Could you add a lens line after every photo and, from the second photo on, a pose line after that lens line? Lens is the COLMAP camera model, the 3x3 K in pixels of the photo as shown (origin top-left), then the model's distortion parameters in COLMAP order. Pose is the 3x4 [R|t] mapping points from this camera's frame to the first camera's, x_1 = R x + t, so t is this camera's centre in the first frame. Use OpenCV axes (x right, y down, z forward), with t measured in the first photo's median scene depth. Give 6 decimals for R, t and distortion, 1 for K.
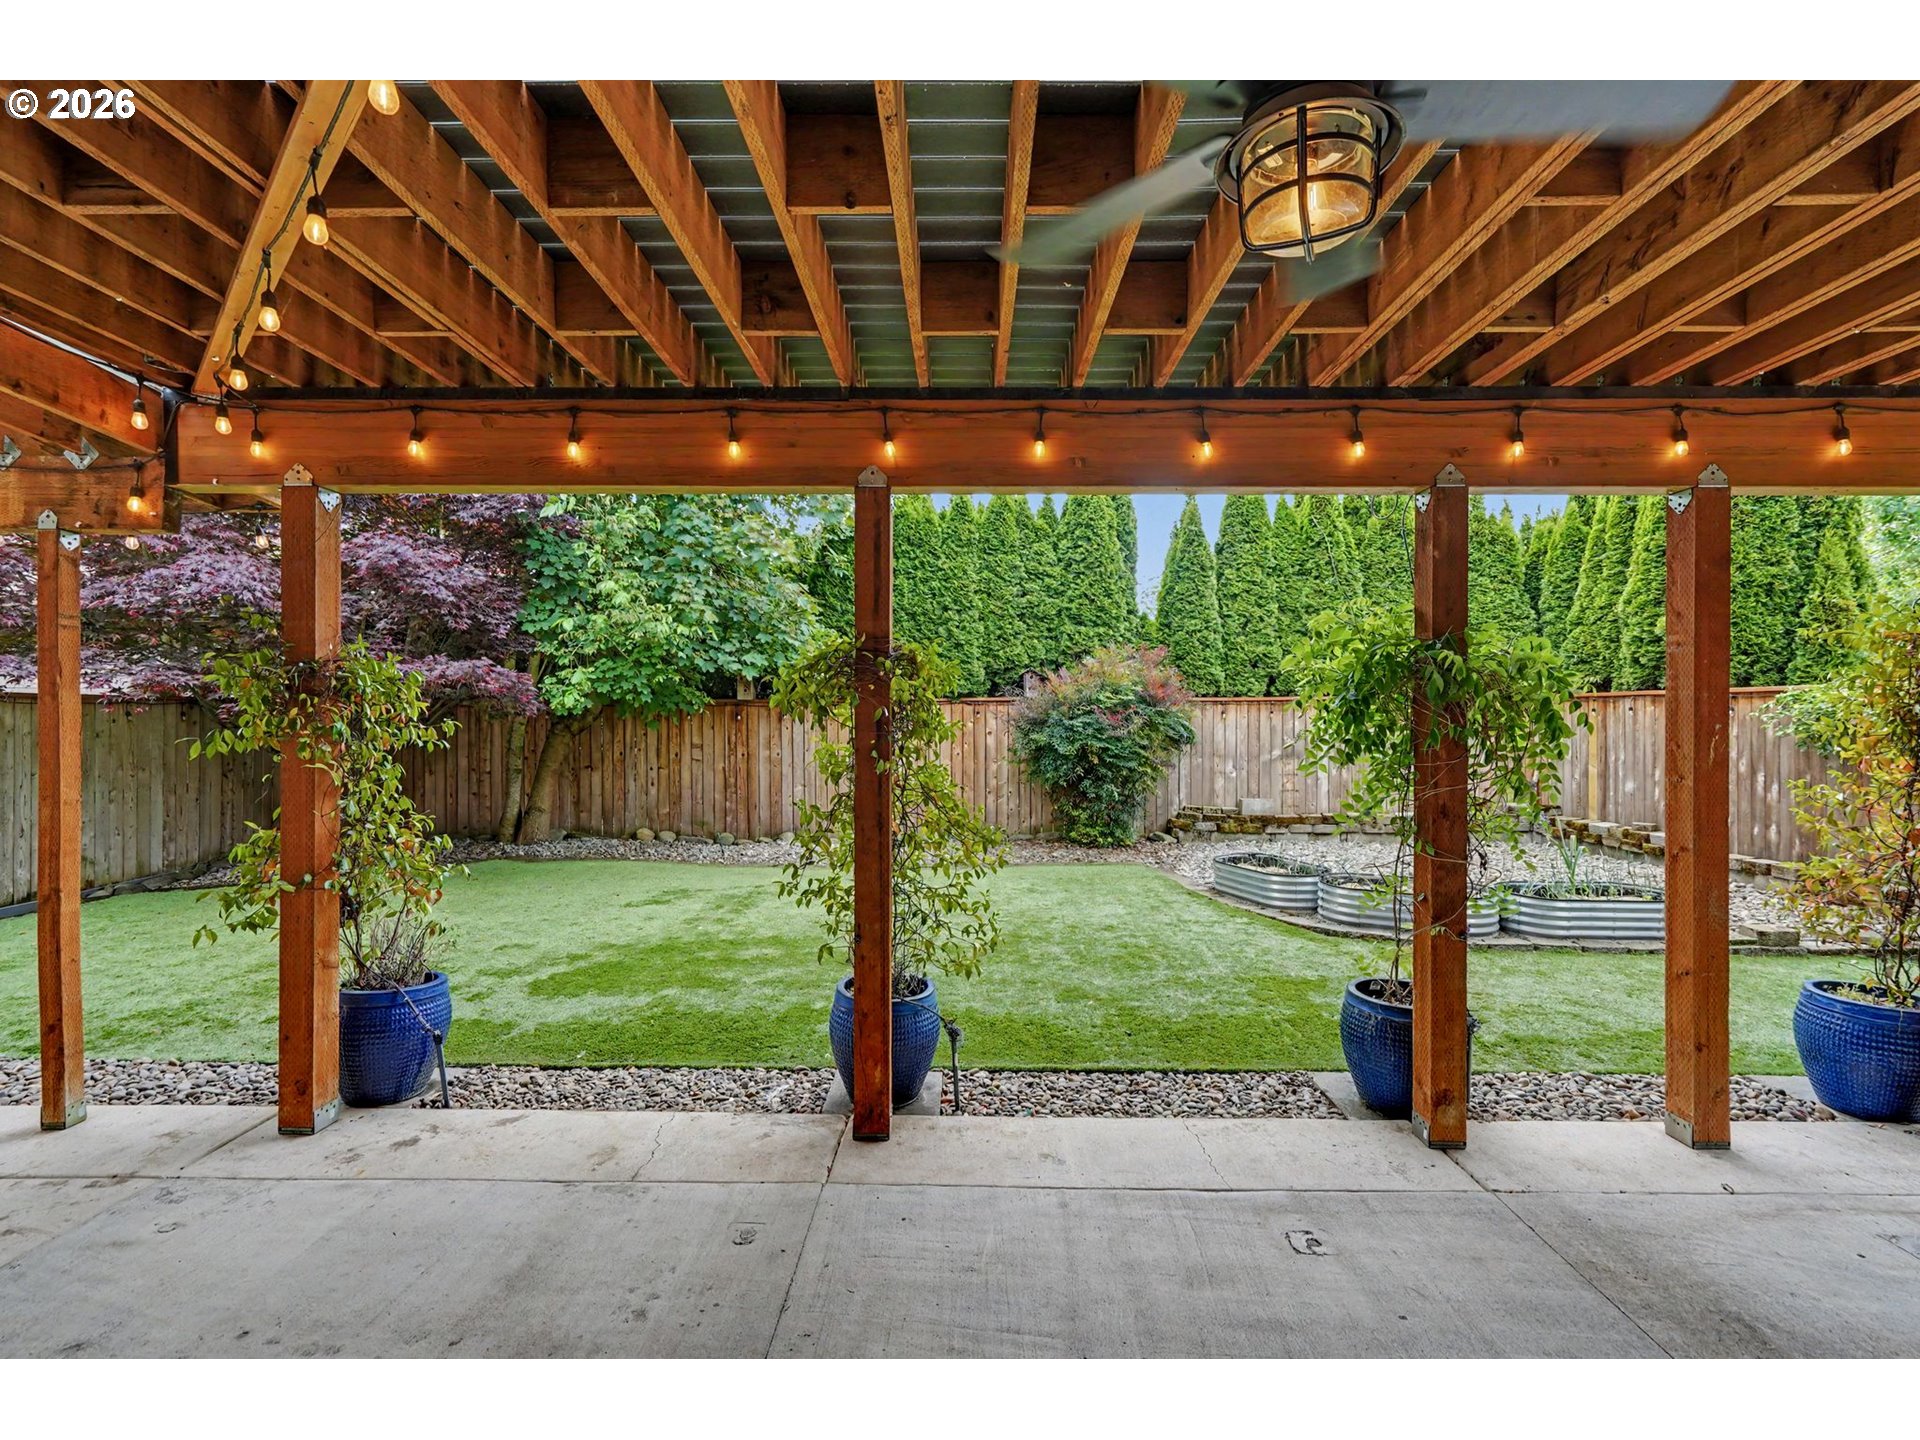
lens RADIAL K [[904.7, 0, 950.7], [0, 904.7, 716.9], [0, 0, 1]] dist [0.004075, -0.000222]
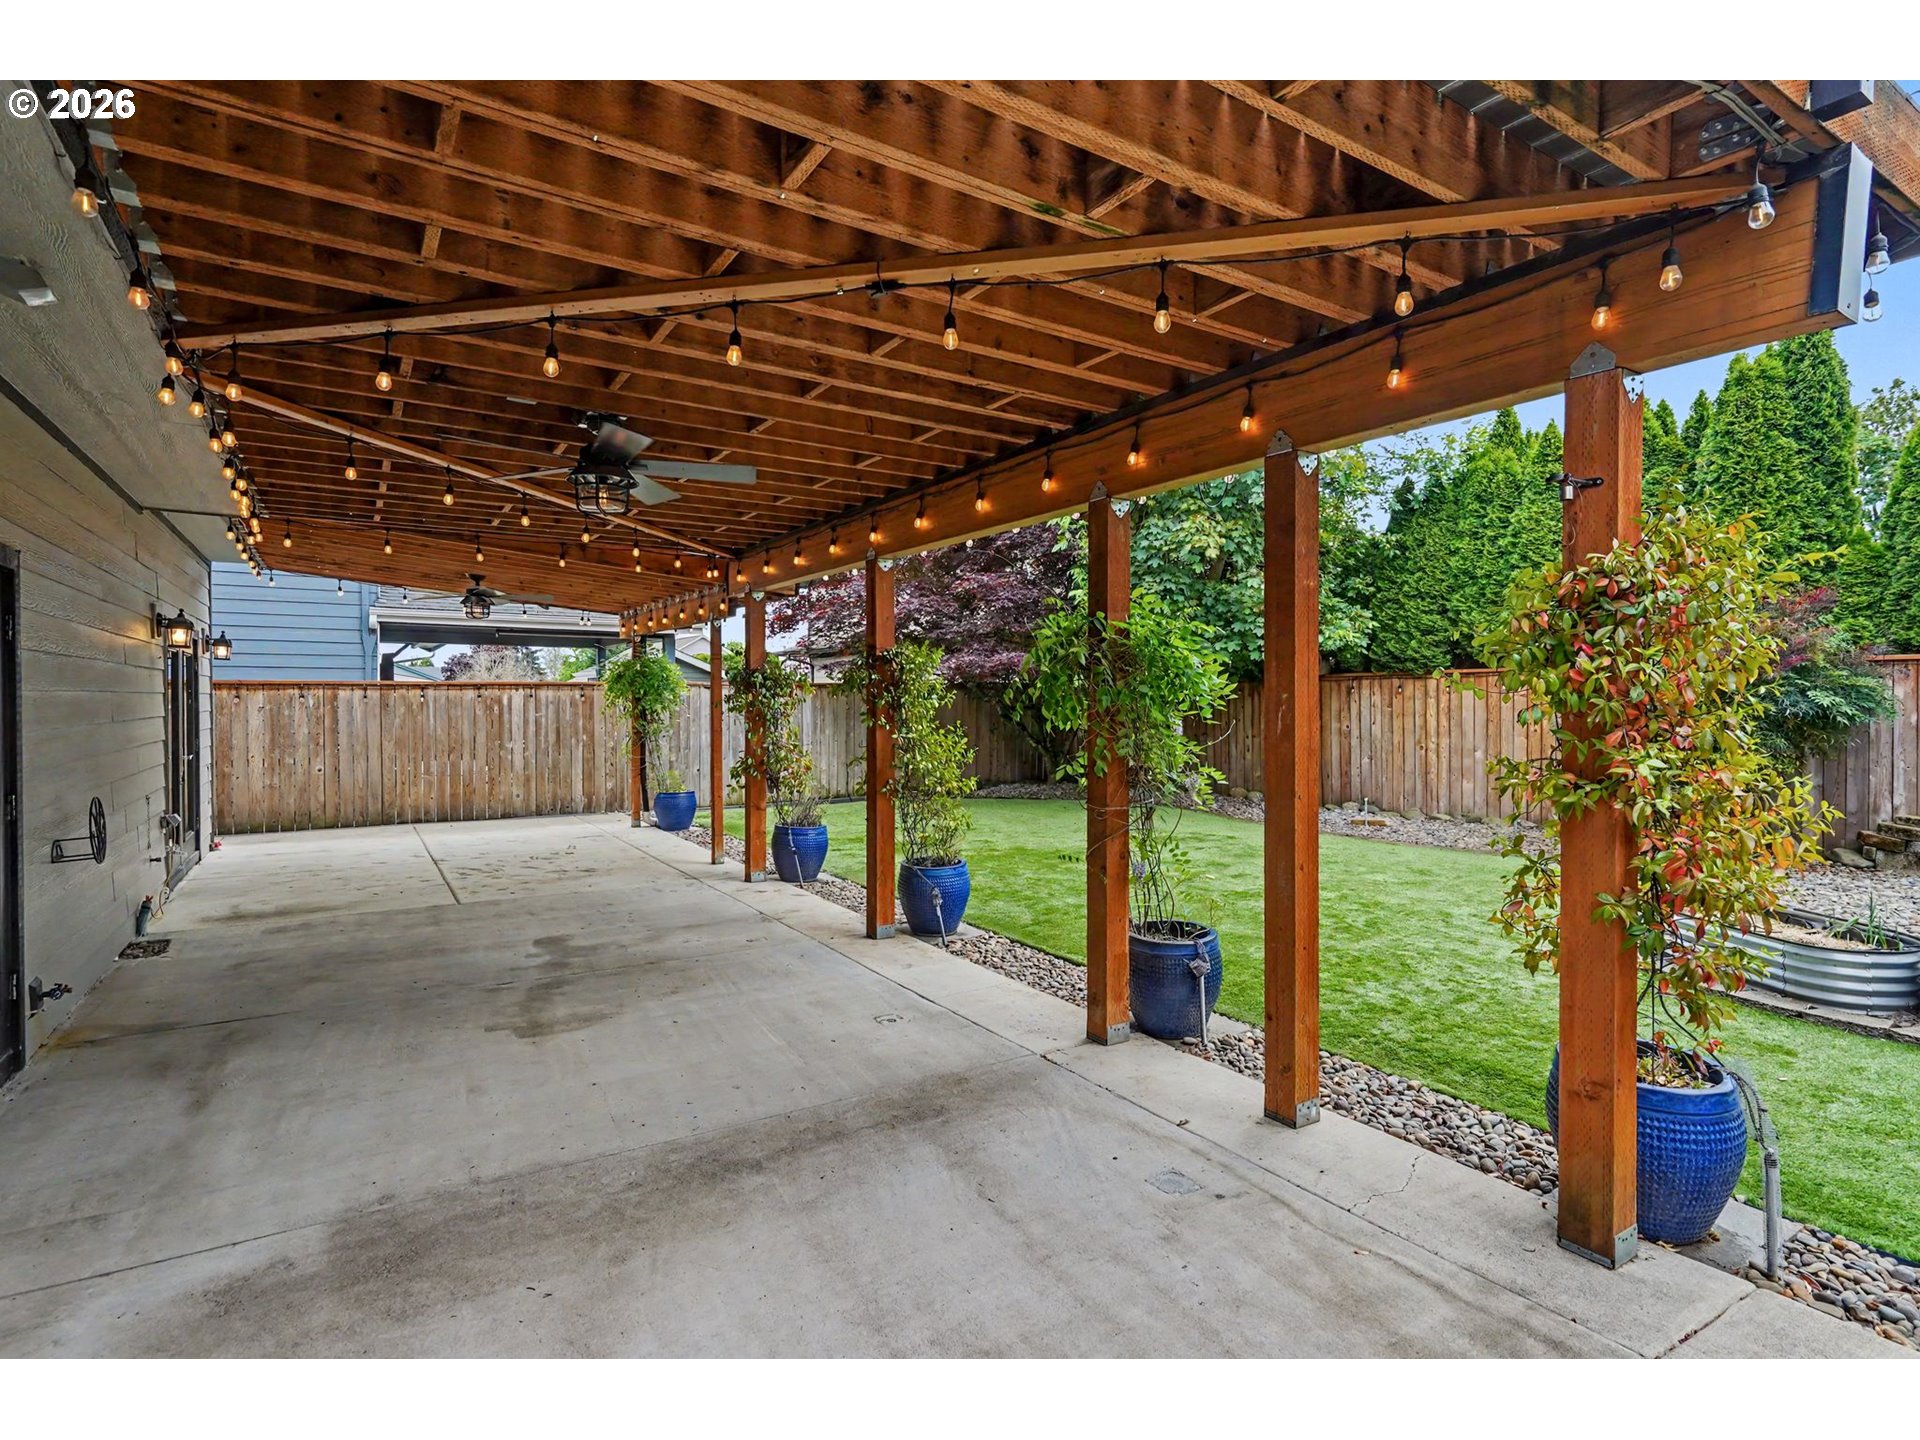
lens RADIAL K [[891.7, 0, 960.0], [0, 891.7, 720.0], [0, 0, 1]] dist [-0.044886, 0.000106]
pose [[0.581187, 0.017062, -0.813591, 0.386769], [0.004312, 0.999702, 0.024045, 0.007812], [0.813758, -0.017482, 0.580940, 0.052664]]
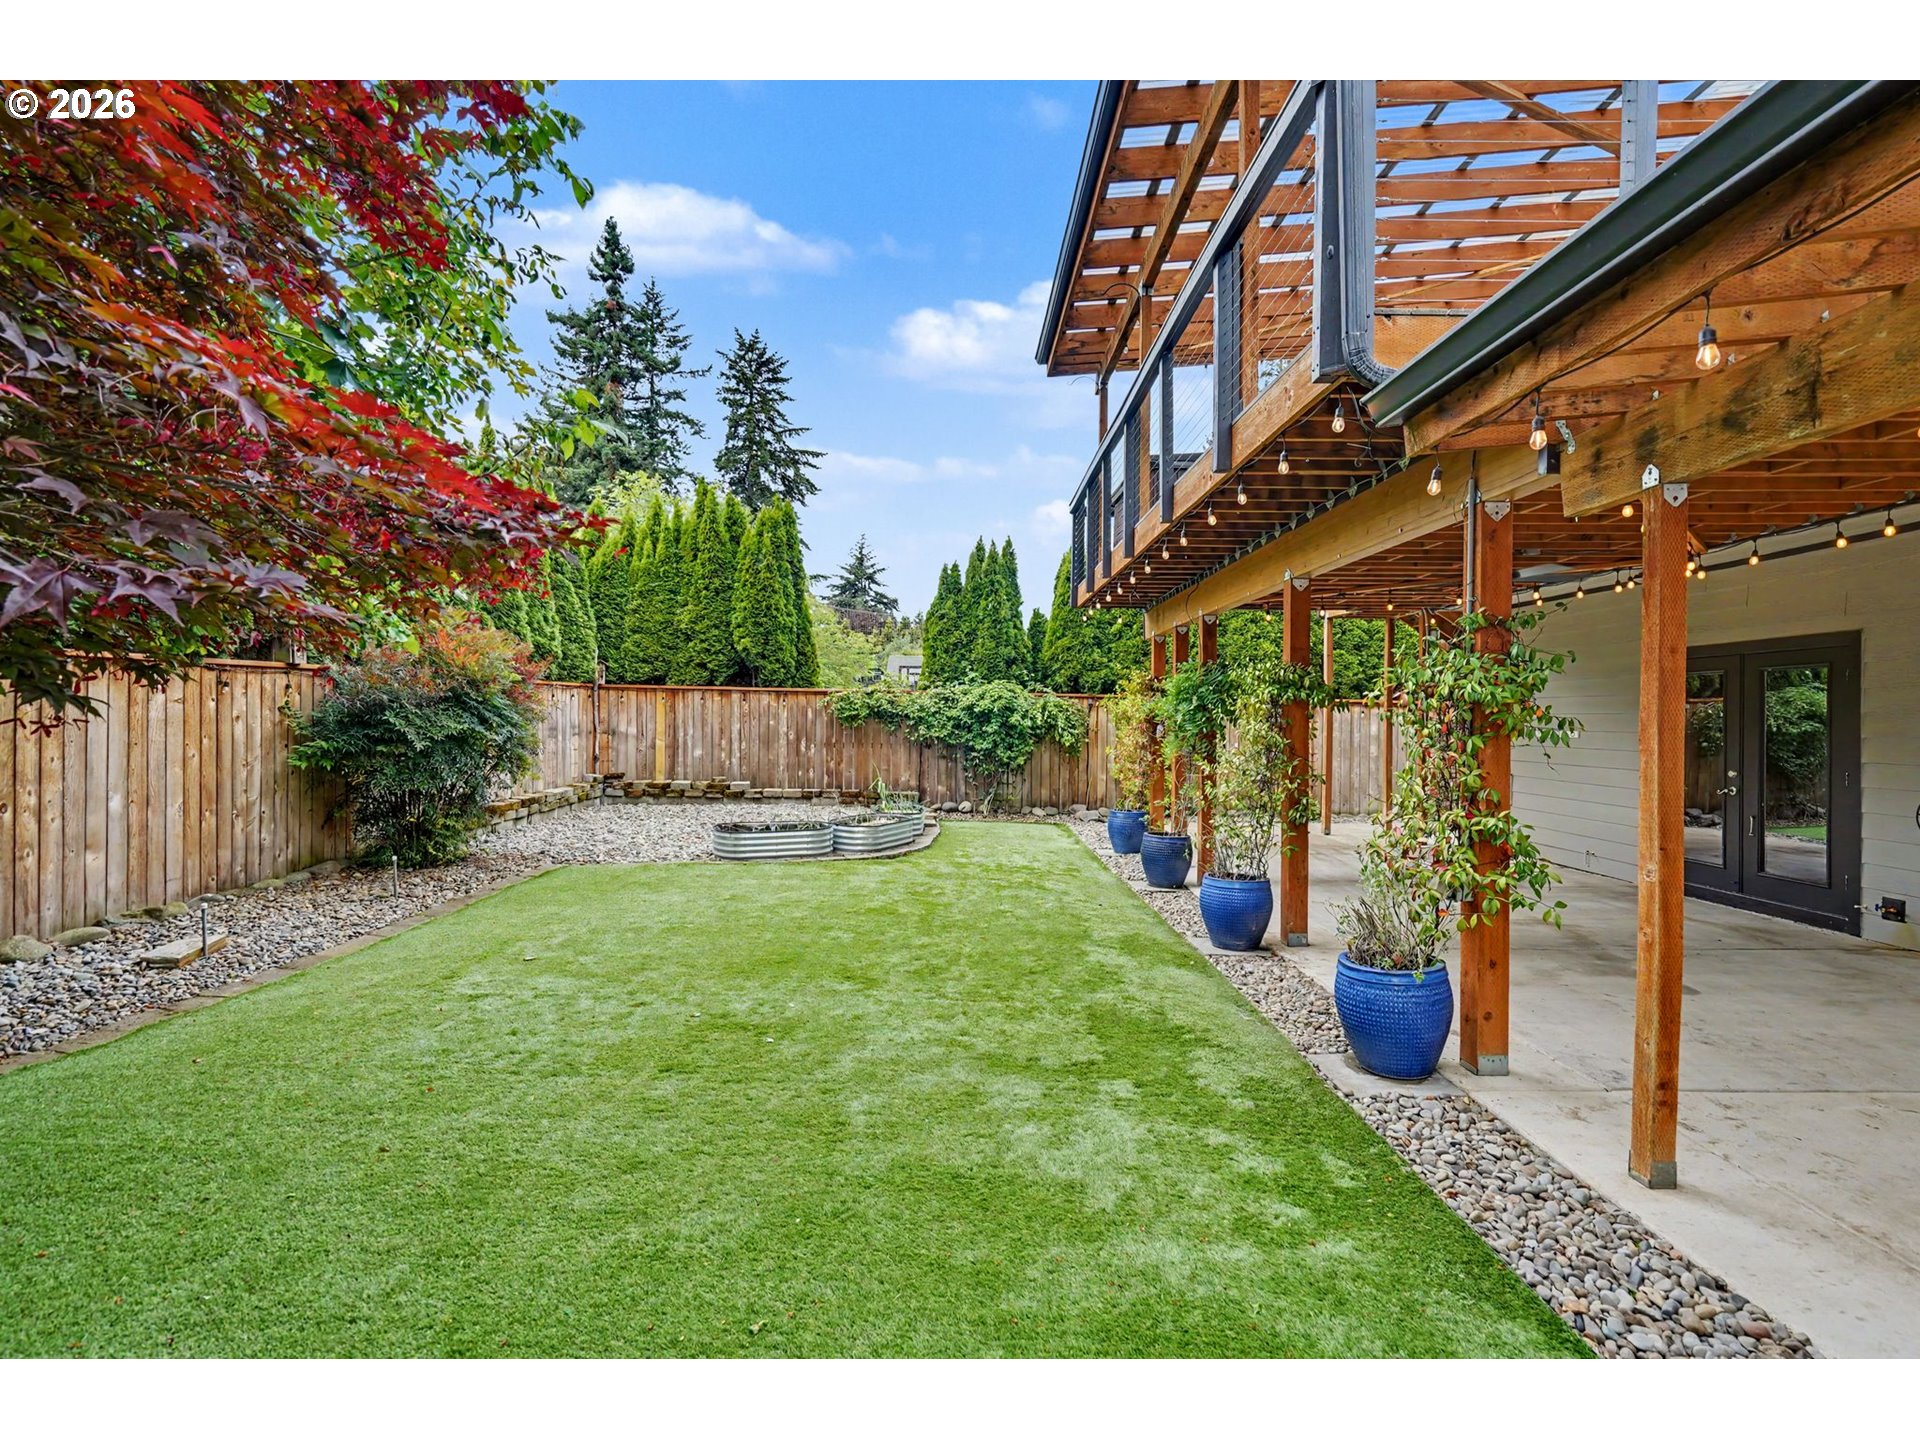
lens RADIAL K [[903.3, 0, 964.2], [0, 903.3, 718.4], [0, 0, 1]] dist [-0.000066, -0.000085]
pose [[-0.031310, -0.005839, 0.999493, -0.593112], [-0.016420, 0.999851, 0.005326, 0.006886], [-0.999375, -0.016245, -0.031401, 0.547665]]
